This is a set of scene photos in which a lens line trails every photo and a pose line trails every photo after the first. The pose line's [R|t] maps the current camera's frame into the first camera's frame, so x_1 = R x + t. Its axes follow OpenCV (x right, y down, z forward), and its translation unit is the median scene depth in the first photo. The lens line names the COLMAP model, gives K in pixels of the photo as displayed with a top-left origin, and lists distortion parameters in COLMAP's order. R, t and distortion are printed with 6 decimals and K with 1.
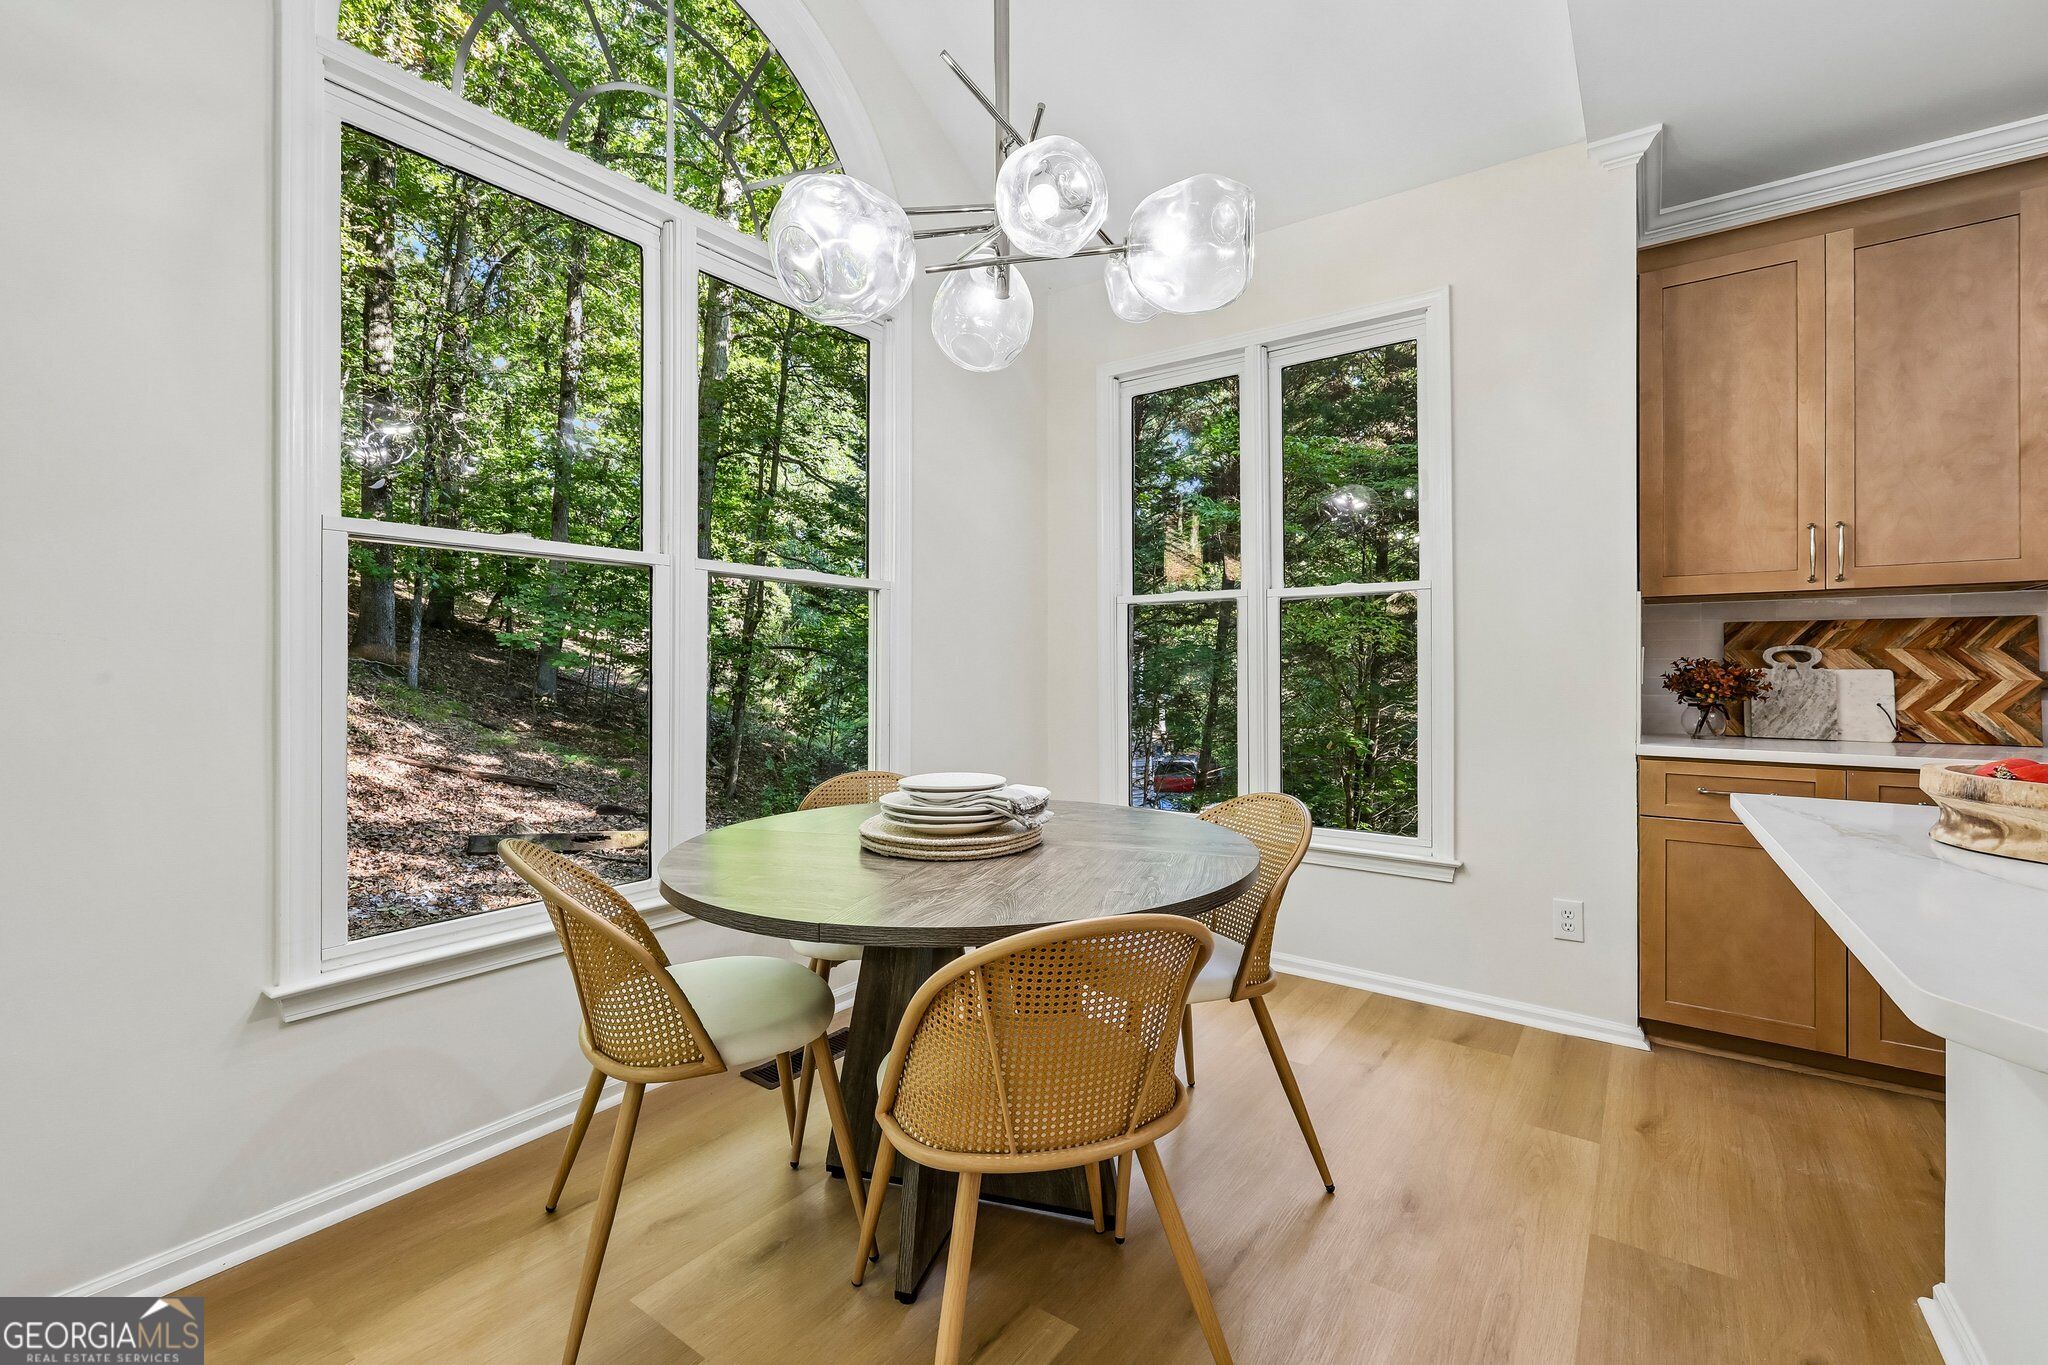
lens RADIAL K [[834.0, 0, 1007.7], [0, 834.0, 680.5], [0, 0, 1]] dist [0.002788, -0.000039]
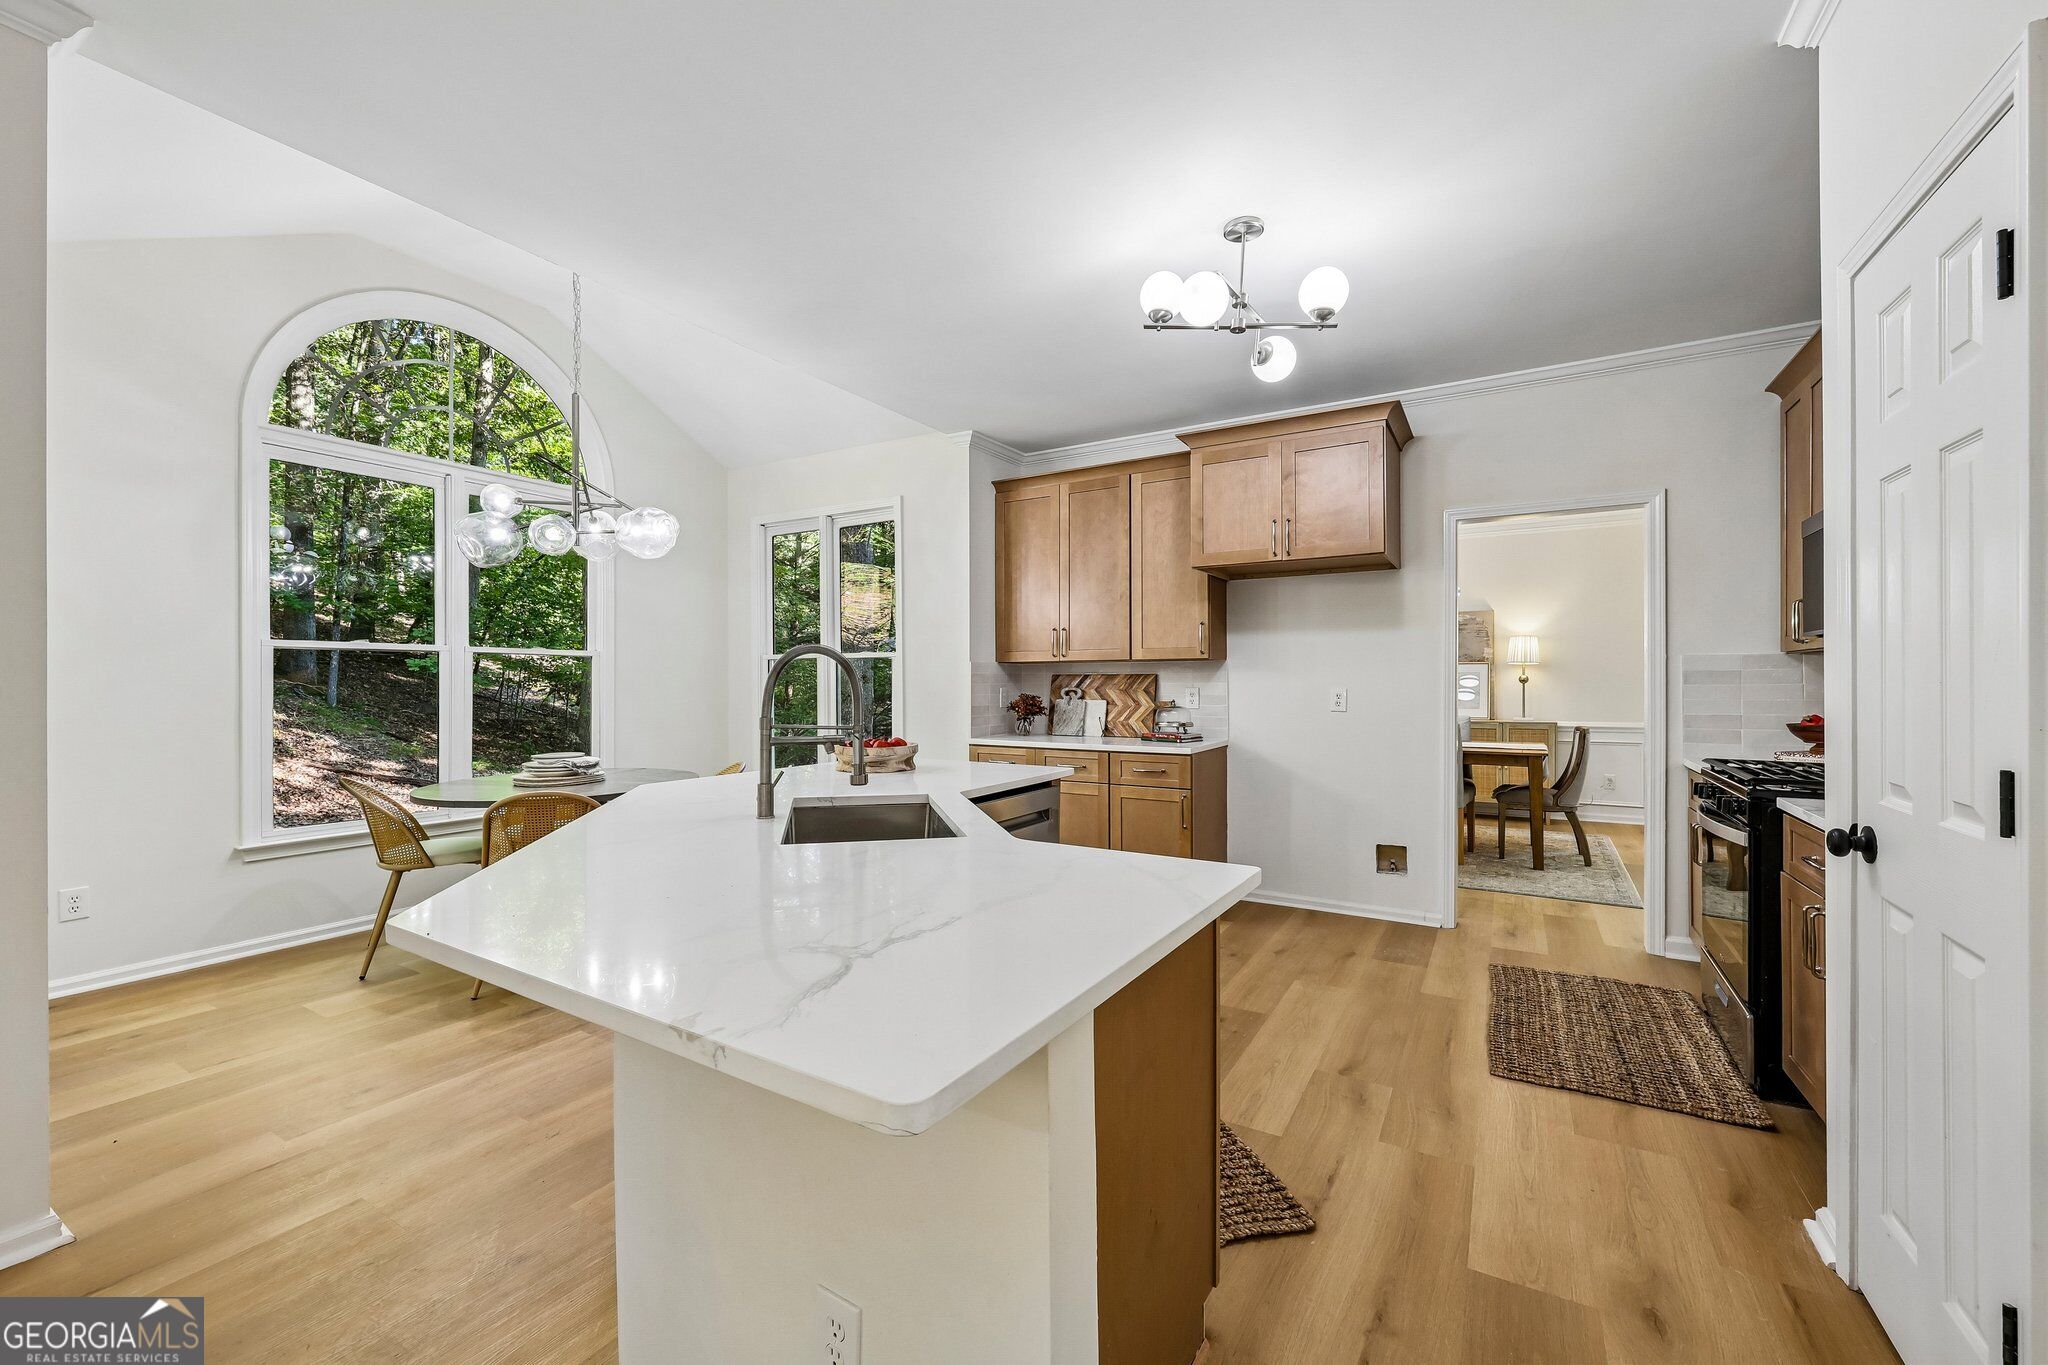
lens RADIAL K [[834.0, 0, 1041.6], [0, 834.0, 679.9], [0, 0, 1]] dist [0.002788, -0.000039]
pose [[0.996903, -0.005187, 0.078472, 0.708981], [0.005998, 0.999931, -0.010100, -0.039483], [-0.078414, 0.010540, 0.996865, -0.909534]]
